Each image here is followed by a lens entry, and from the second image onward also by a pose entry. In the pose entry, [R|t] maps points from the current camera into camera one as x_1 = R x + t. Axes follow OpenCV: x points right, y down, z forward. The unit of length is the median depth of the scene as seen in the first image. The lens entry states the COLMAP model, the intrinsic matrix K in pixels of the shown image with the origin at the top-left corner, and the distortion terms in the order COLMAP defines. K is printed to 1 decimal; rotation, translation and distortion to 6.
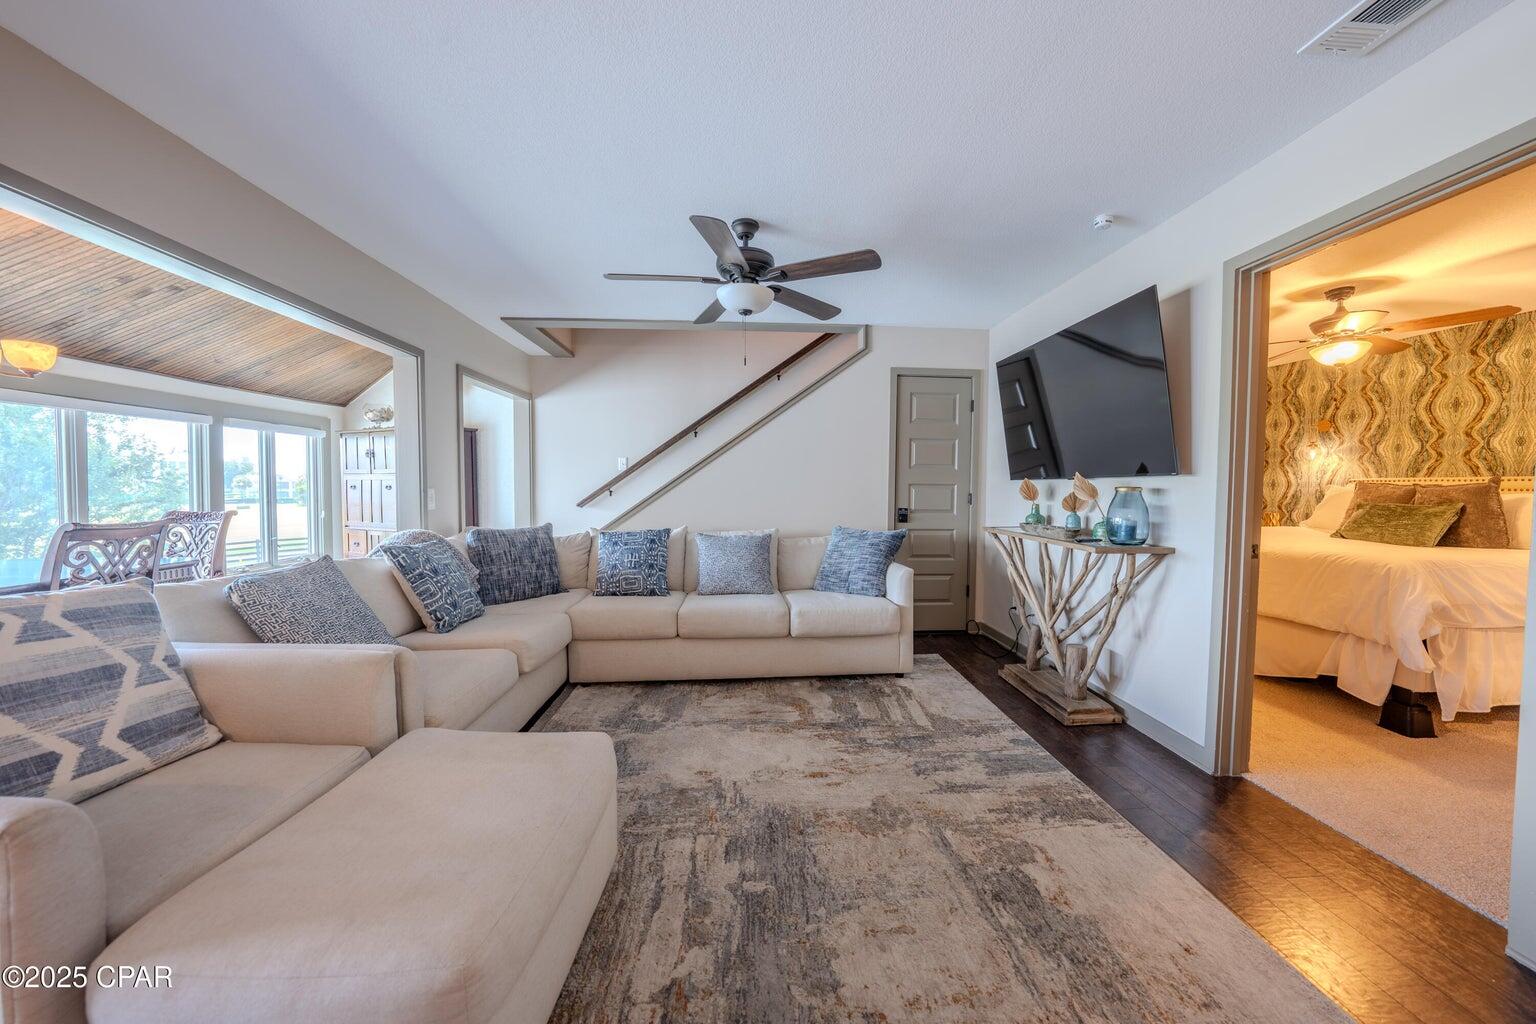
lens RADIAL K [[531.9, 0, 770.6], [0, 531.9, 507.0], [0, 0, 1]] dist [-0.027665, 0.006698]
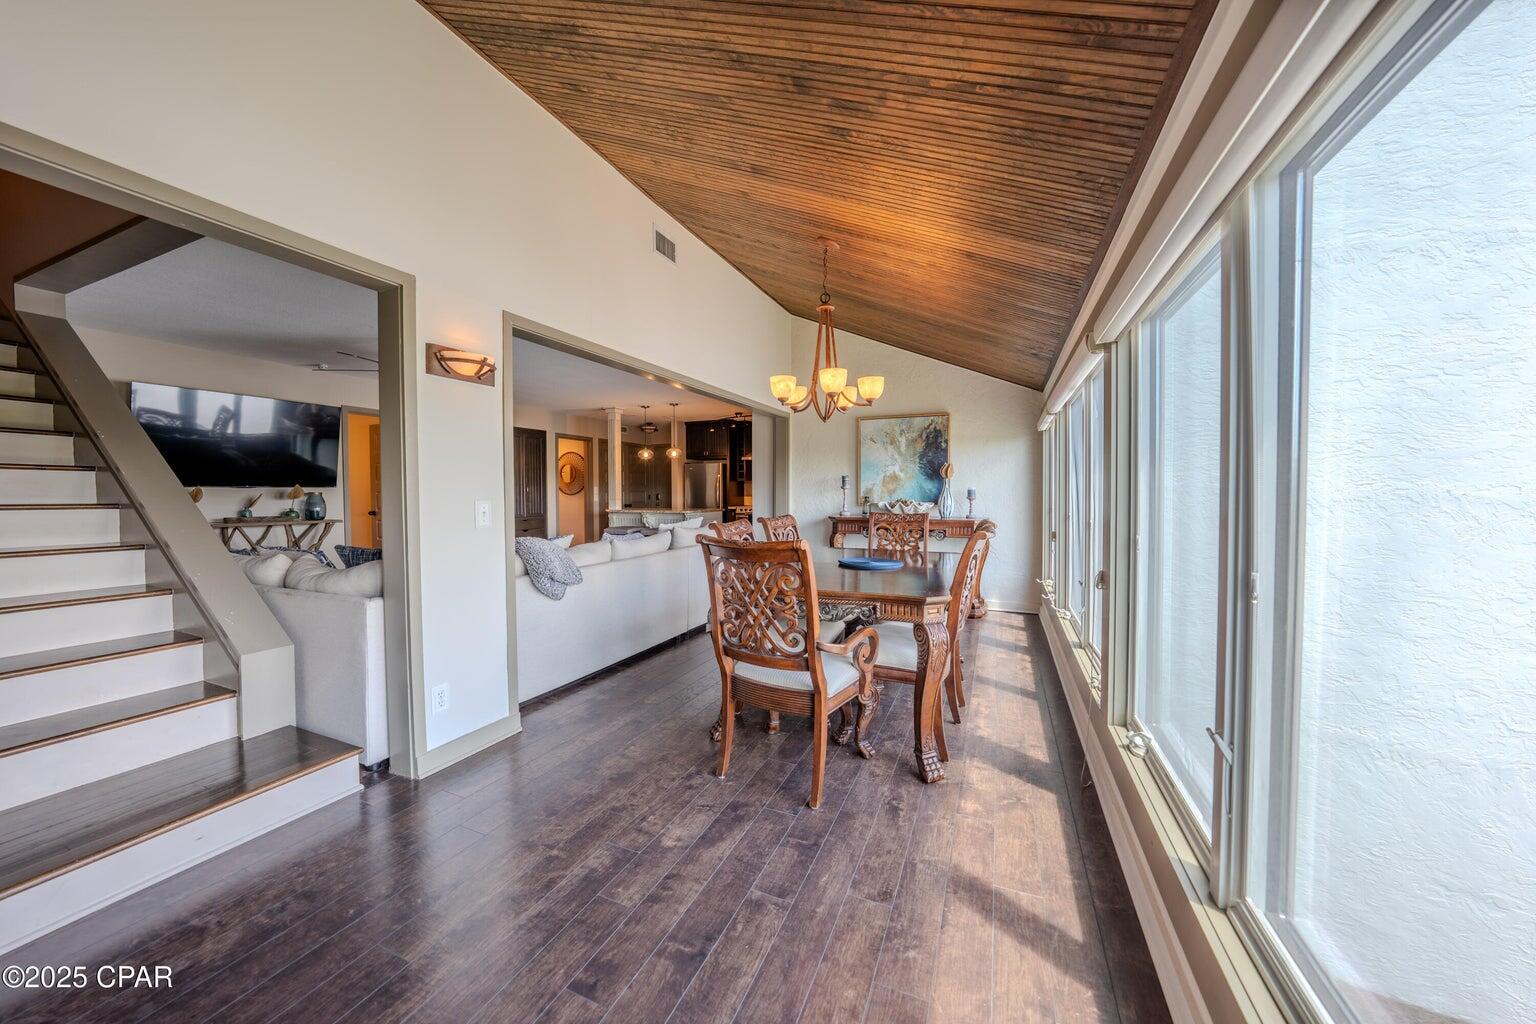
lens RADIAL K [[531.9, 0, 770.6], [0, 531.9, 507.0], [0, 0, 1]] dist [-0.027665, 0.006698]
pose [[-0.893082, -0.017596, 0.449549, -1.517430], [0.013811, 0.997692, 0.066489, -0.075165], [-0.449682, 0.065589, -0.890777, 1.642231]]
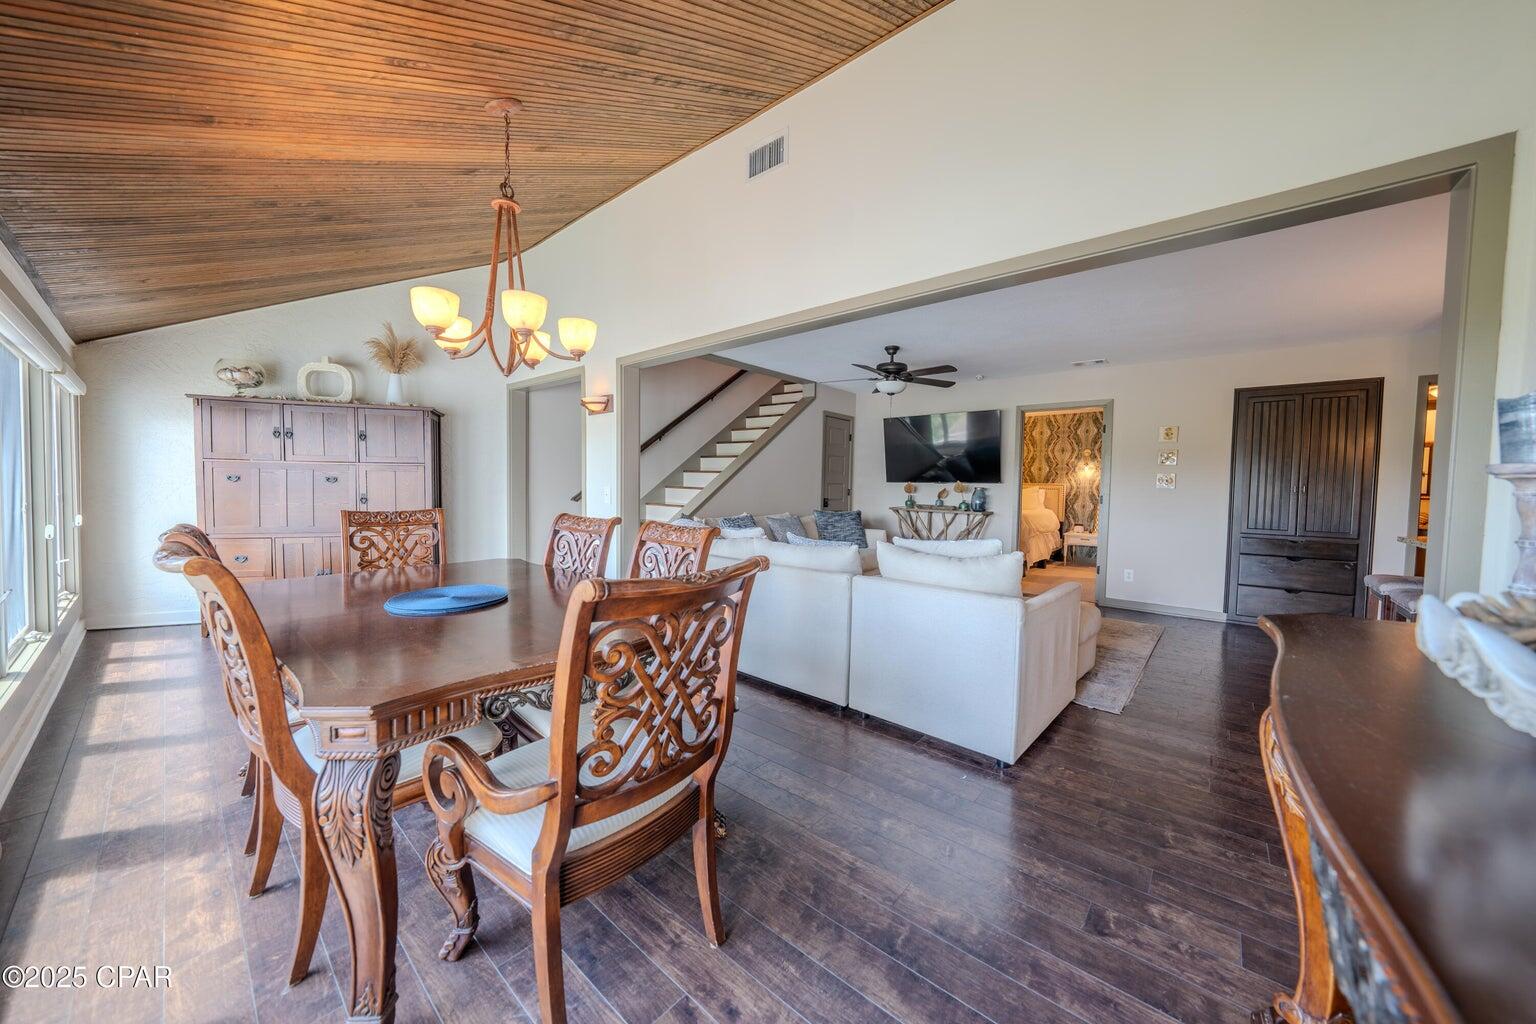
lens RADIAL K [[531.9, 0, 770.6], [0, 531.9, 507.0], [0, 0, 1]] dist [-0.027665, 0.006698]
pose [[0.694489, -0.023639, 0.719115, -1.410899], [0.013435, 0.999712, 0.019888, -0.007511], [-0.719378, -0.004150, 0.694607, -0.003593]]
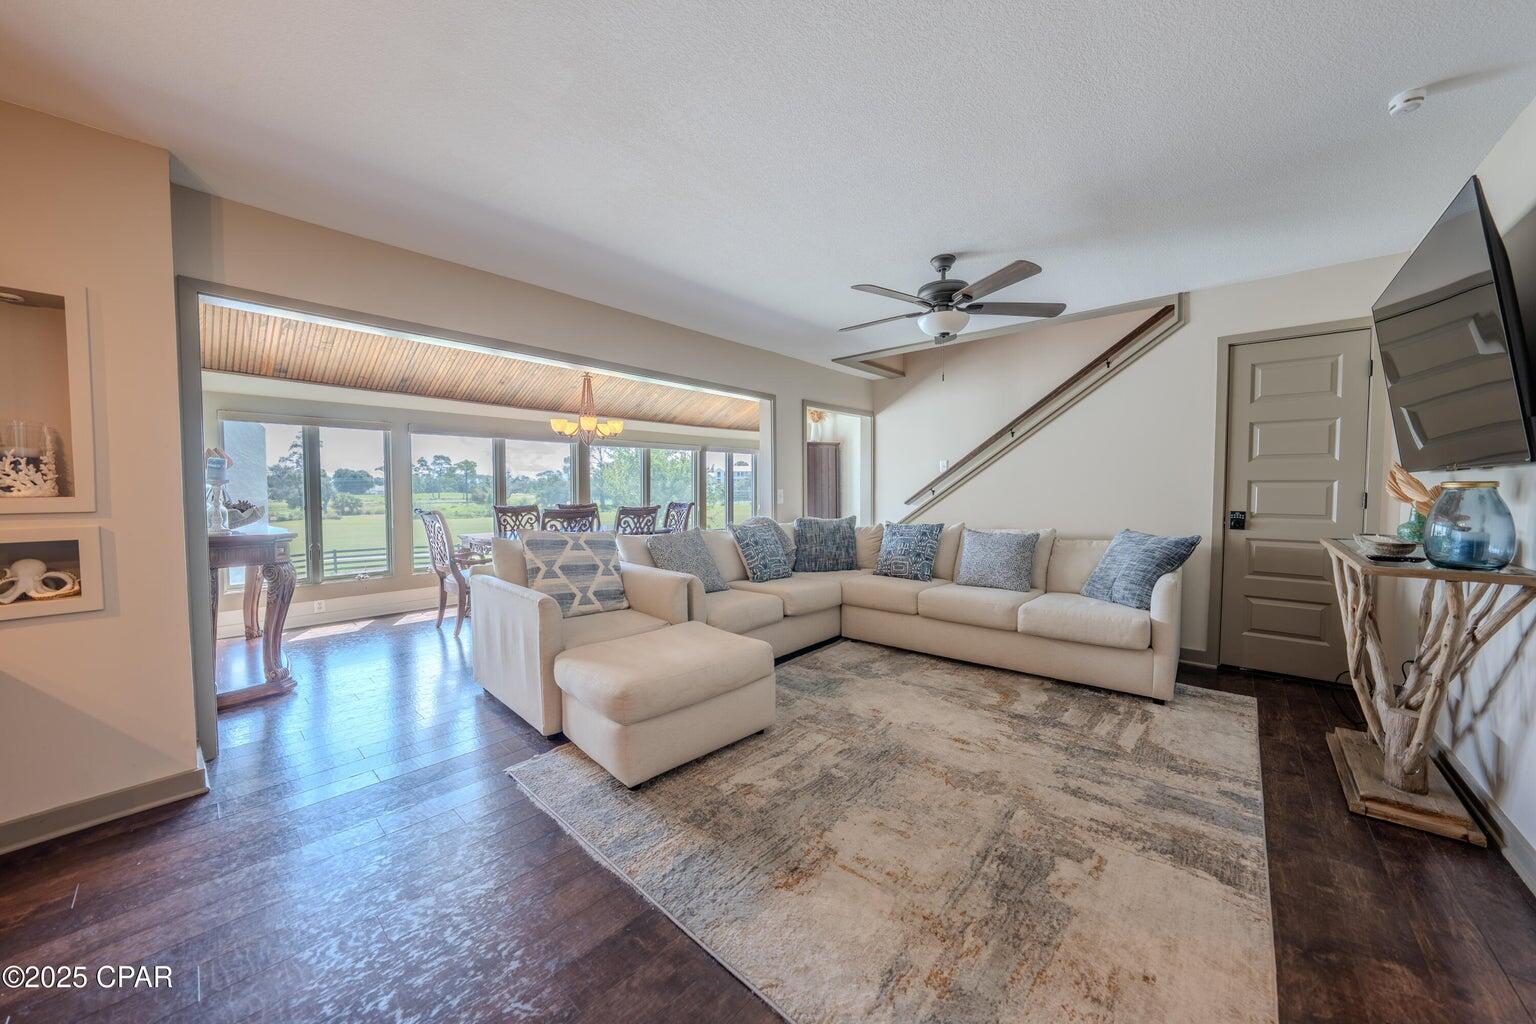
lens RADIAL K [[531.9, 0, 770.6], [0, 531.9, 507.0], [0, 0, 1]] dist [-0.027665, 0.006698]
pose [[0.708997, 0.018433, -0.704971, 0.416201], [-0.019132, 0.999793, 0.006901, 0.005110], [0.704952, 0.008594, 0.709203, -0.064198]]
